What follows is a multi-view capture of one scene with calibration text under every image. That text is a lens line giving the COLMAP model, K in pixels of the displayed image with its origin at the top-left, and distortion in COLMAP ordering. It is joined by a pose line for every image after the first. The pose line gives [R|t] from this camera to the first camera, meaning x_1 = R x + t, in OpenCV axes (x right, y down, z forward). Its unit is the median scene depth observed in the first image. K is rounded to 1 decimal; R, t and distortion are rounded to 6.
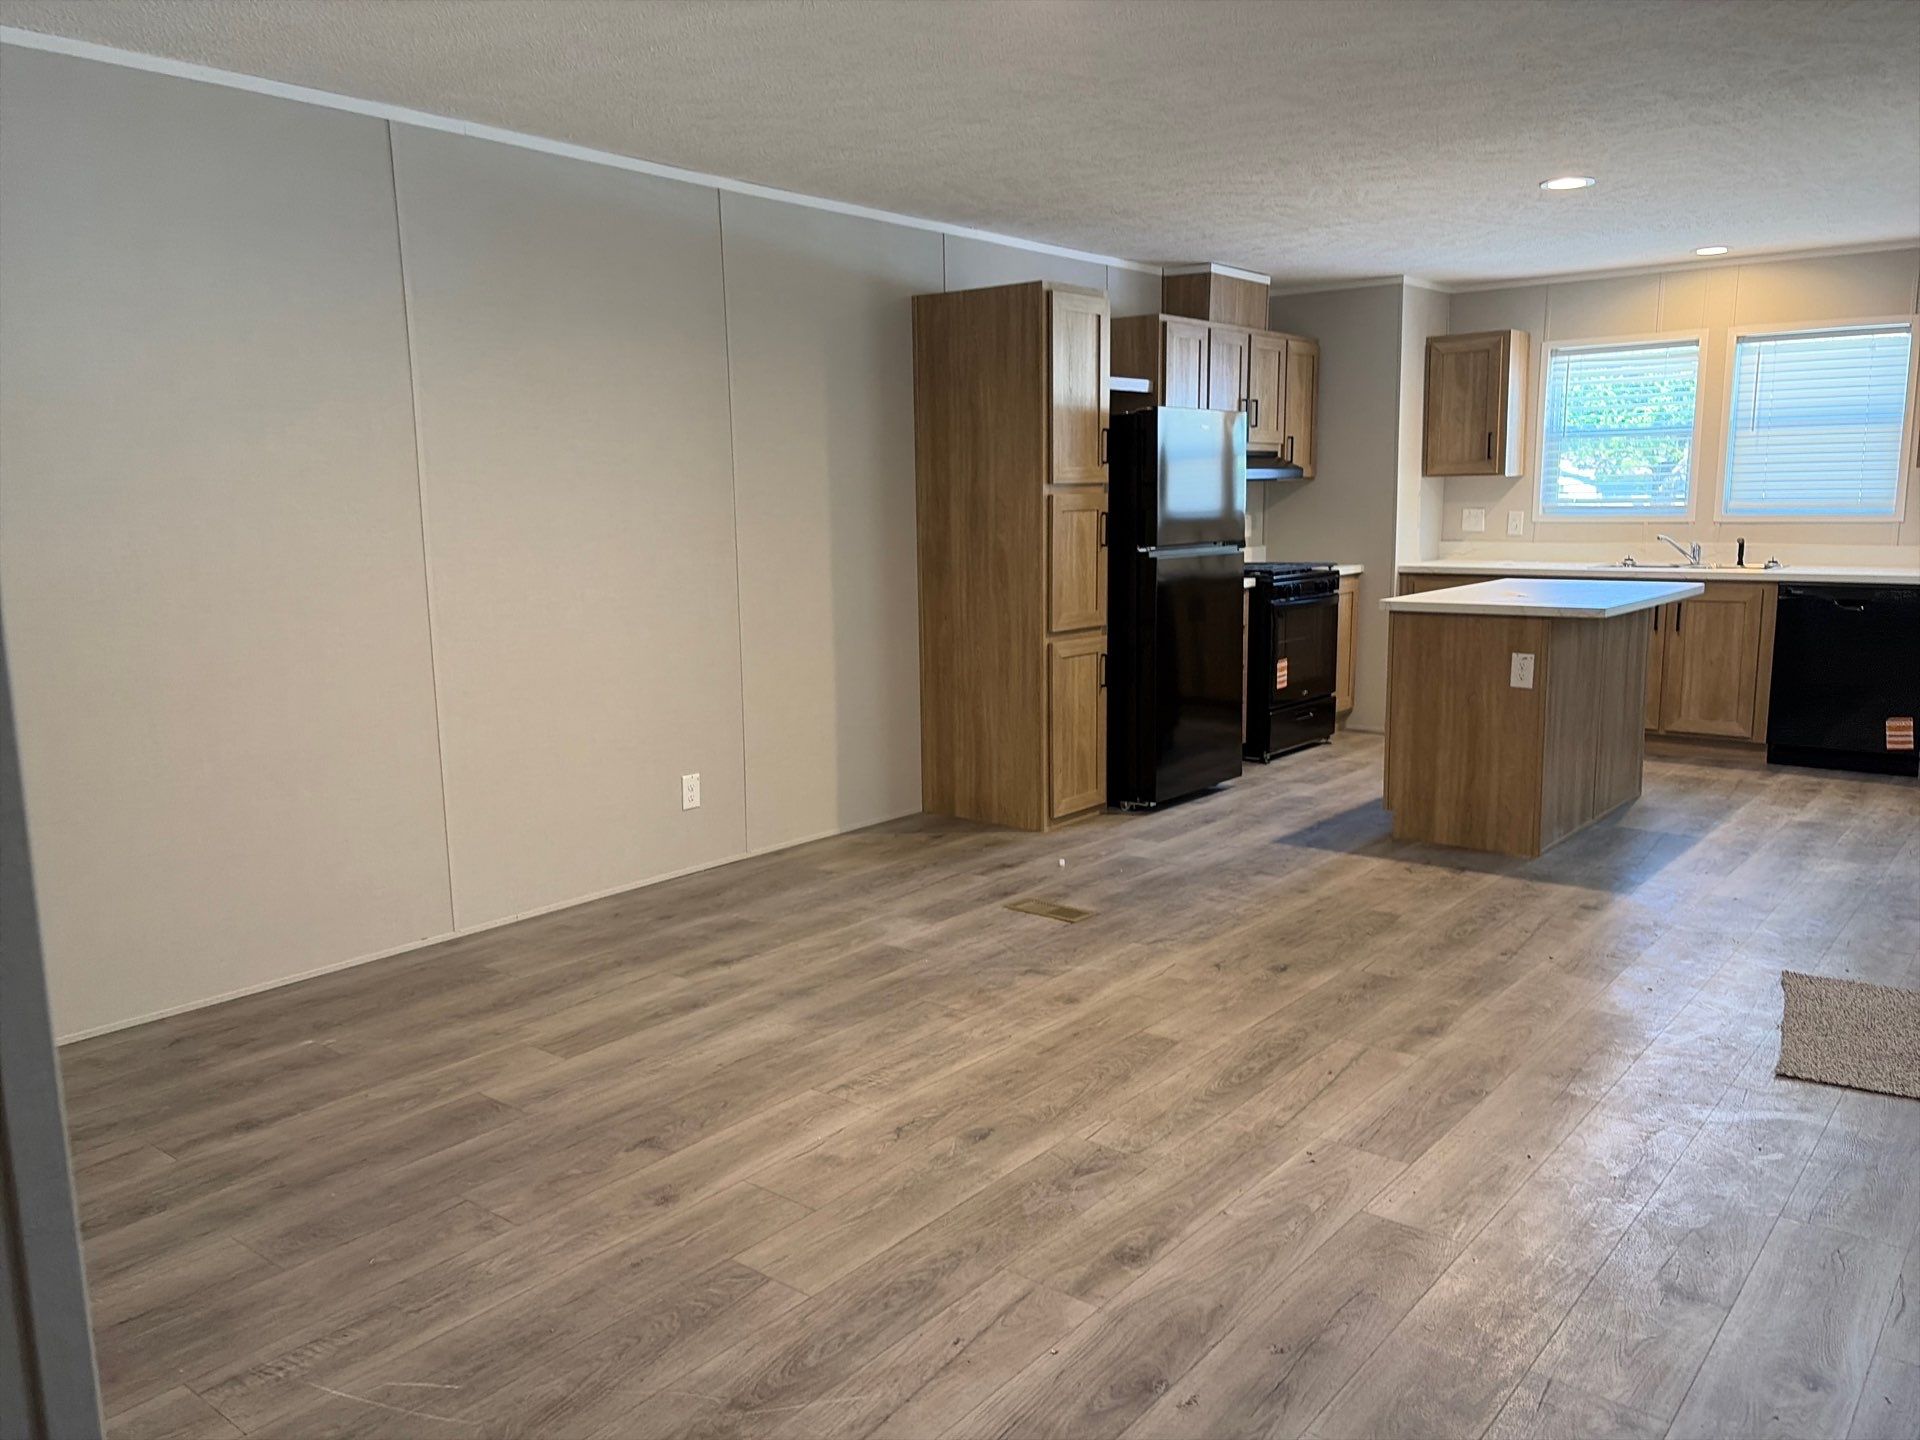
lens RADIAL K [[1428.8, 0, 937.7], [0, 1428.8, 745.4], [0, 0, 1]] dist [0.004936, -0.012505]
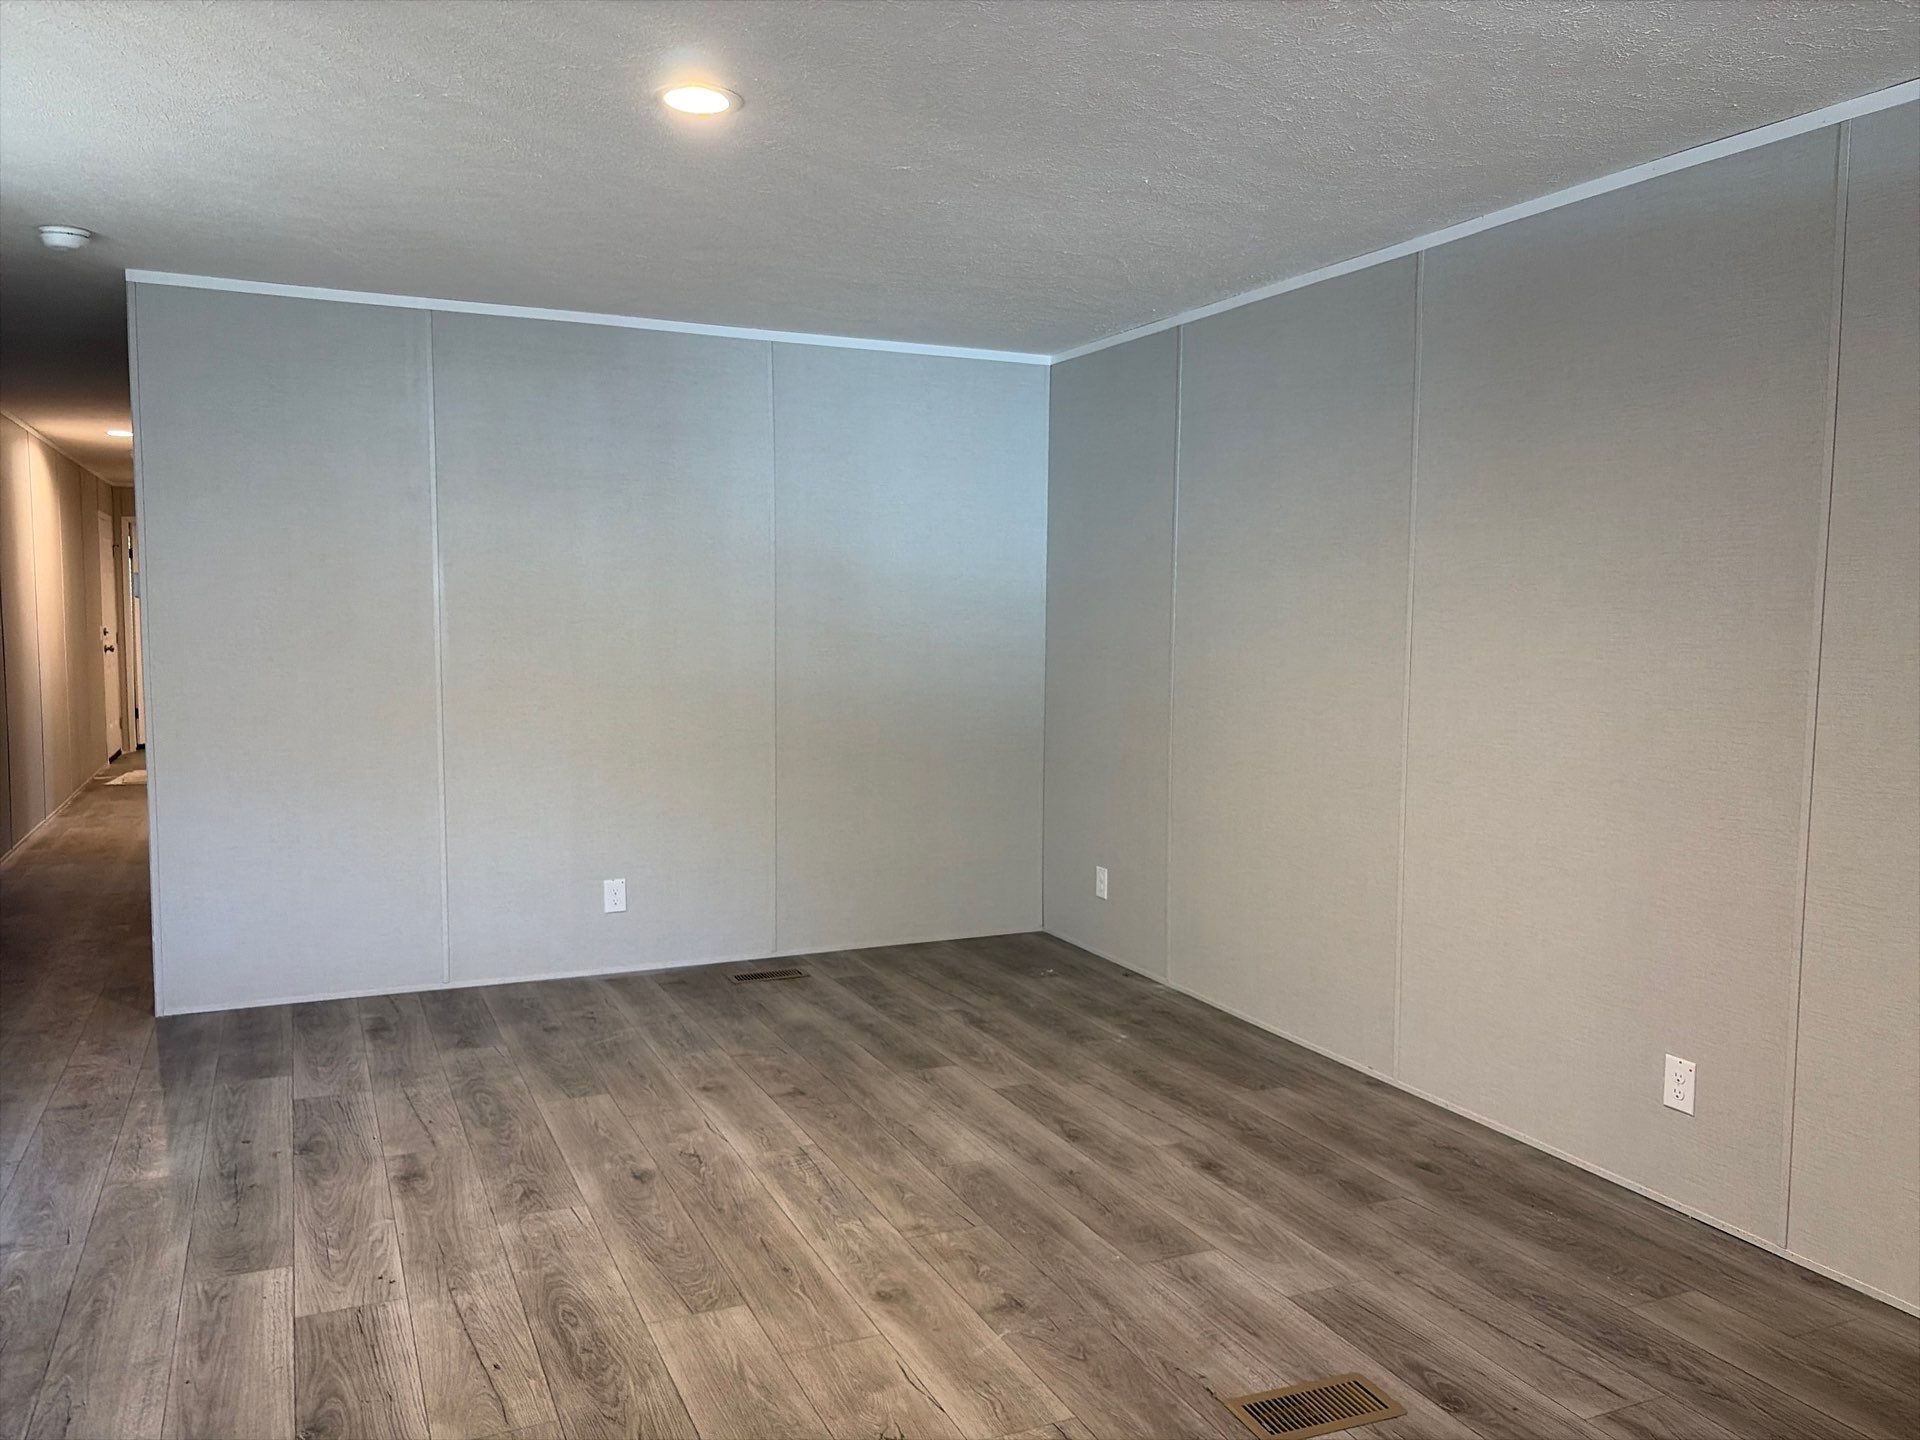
lens RADIAL K [[1454.3, 0, 963.5], [0, 1454.3, 716.4], [0, 0, 1]] dist [-0.003391, -0.003551]
pose [[-0.420912, 0.079887, -0.903577, 0.797150], [-0.167682, 0.972095, 0.164055, -0.268628], [0.891469, 0.220567, -0.395770, 1.365623]]
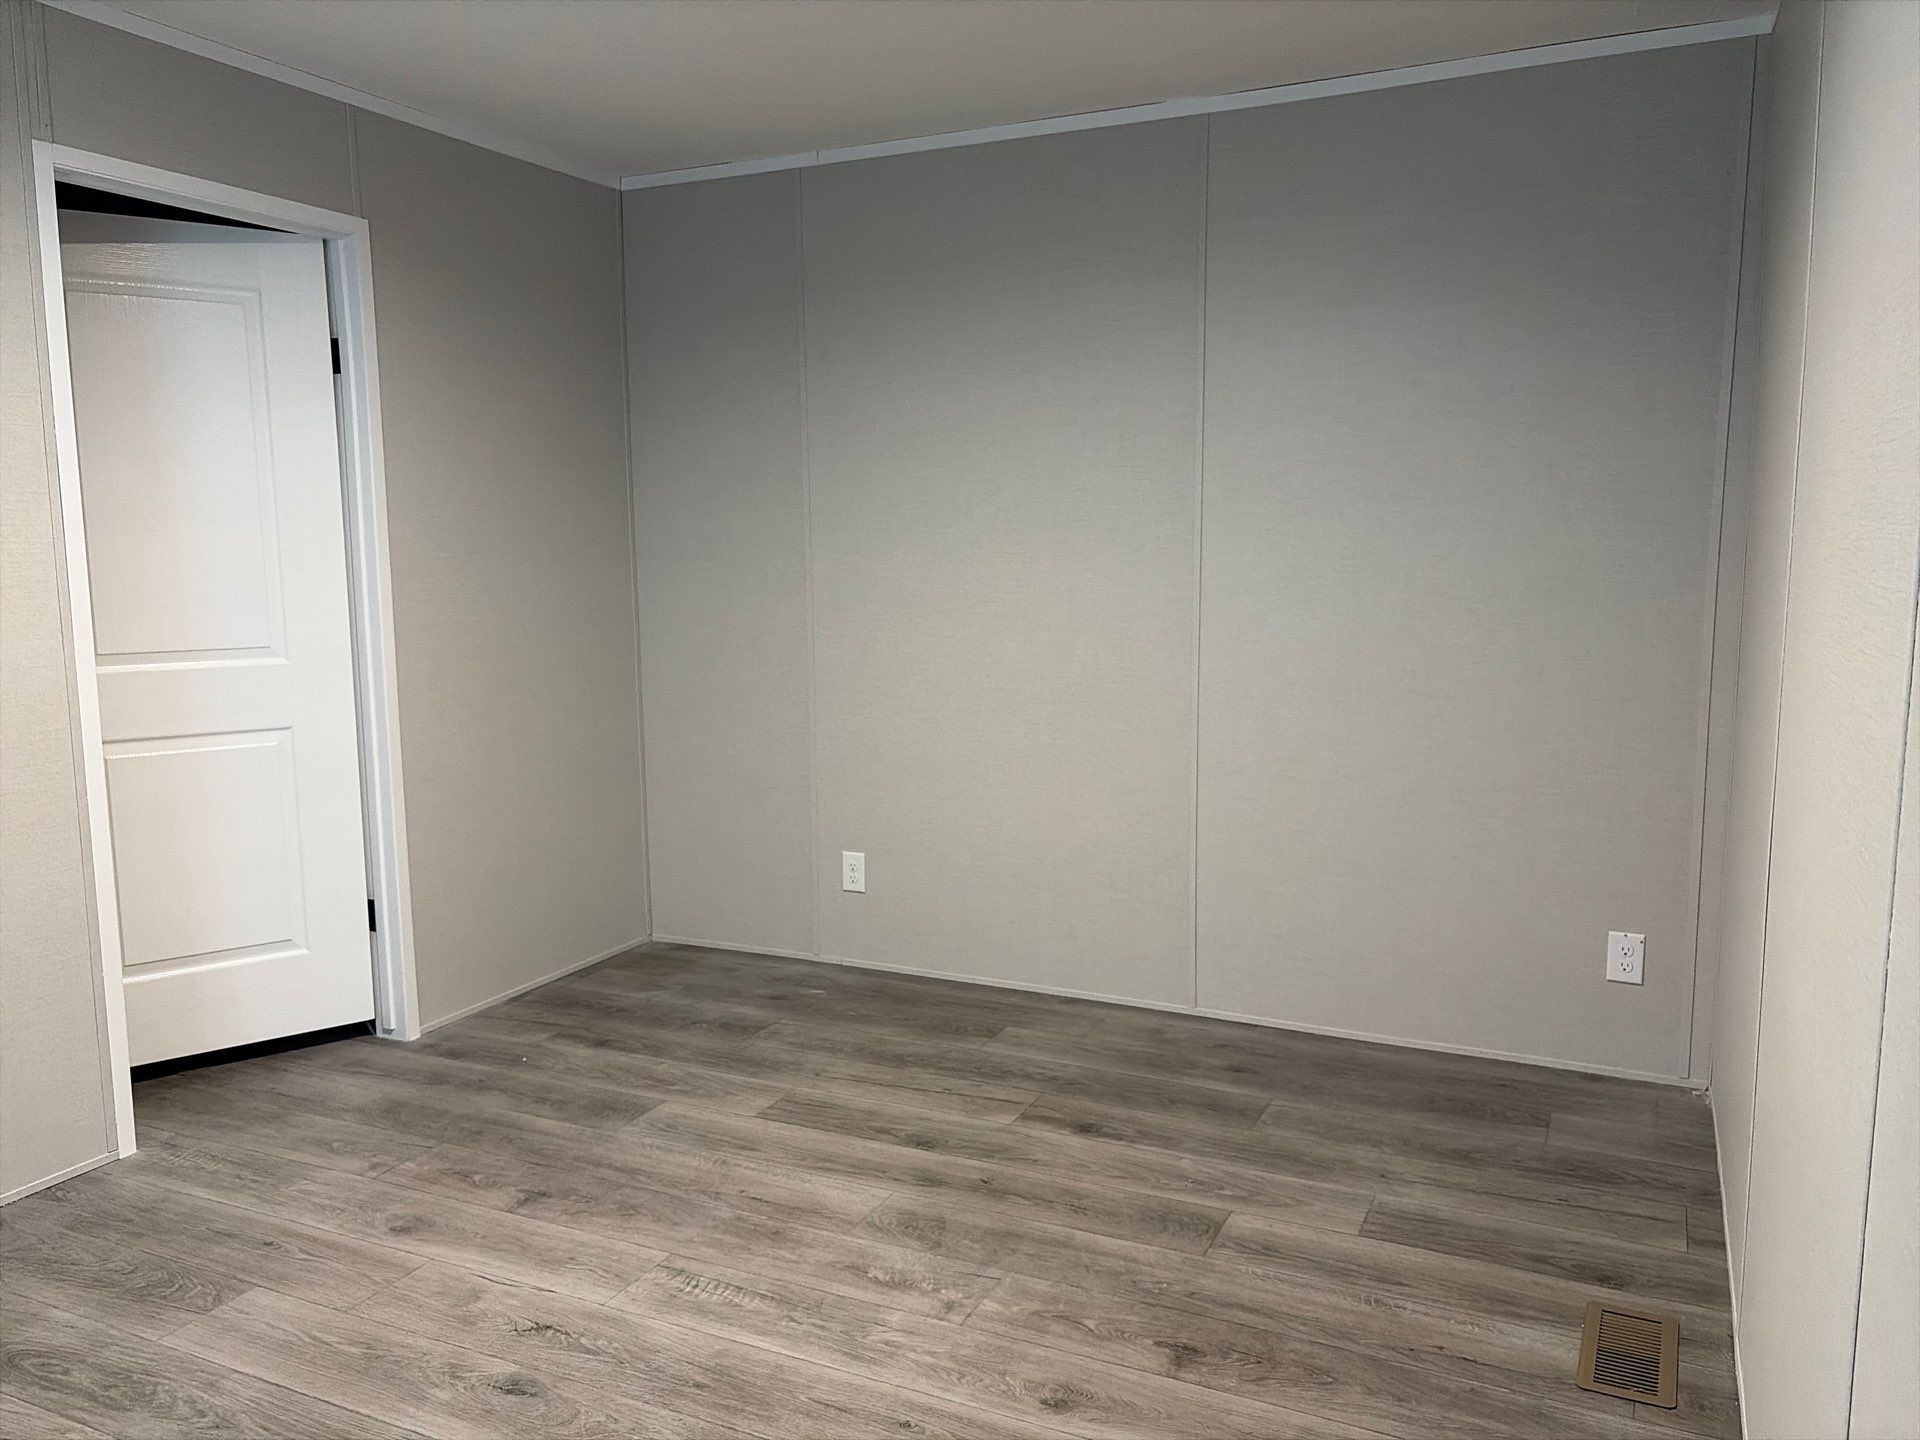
lens RADIAL K [[1454.3, 0, 963.0], [0, 1454.3, 732.0], [0, 0, 1]] dist [-0.003391, -0.003551]
pose [[0.252941, 0.152265, -0.955425, 0.648935], [-0.166344, 0.979676, 0.112092, -0.159586], [0.953074, 0.130576, 0.273128, 0.823926]]
